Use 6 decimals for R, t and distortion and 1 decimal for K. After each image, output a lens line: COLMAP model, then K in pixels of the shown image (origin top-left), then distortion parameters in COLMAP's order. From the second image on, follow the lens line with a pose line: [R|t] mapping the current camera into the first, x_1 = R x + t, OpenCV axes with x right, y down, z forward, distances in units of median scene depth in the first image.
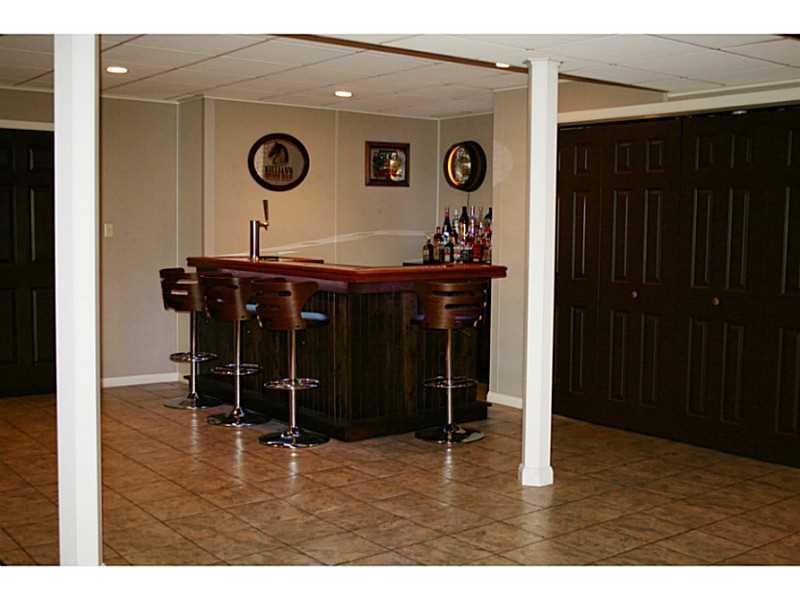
lens RADIAL K [[949.3, 0, 400.0], [0, 949.3, 300.0], [0, 0, 1]] dist [-0.044873, -0.007607]
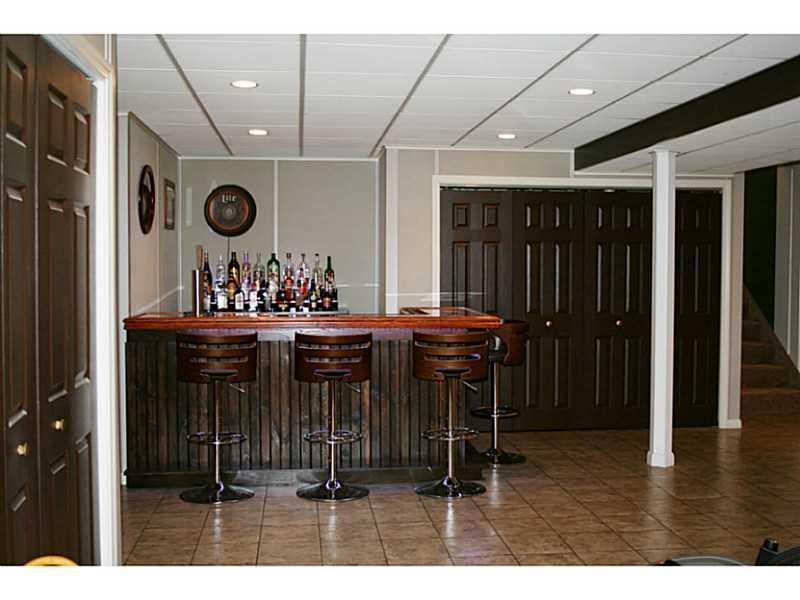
lens RADIAL K [[949.3, 0, 400.0], [0, 949.3, 300.0], [0, 0, 1]] dist [-0.044873, -0.007607]
pose [[0.512881, -0.043956, 0.857334, -0.966920], [0.072803, 0.997318, 0.007580, -0.062737], [-0.855367, 0.058529, 0.514705, 0.503376]]
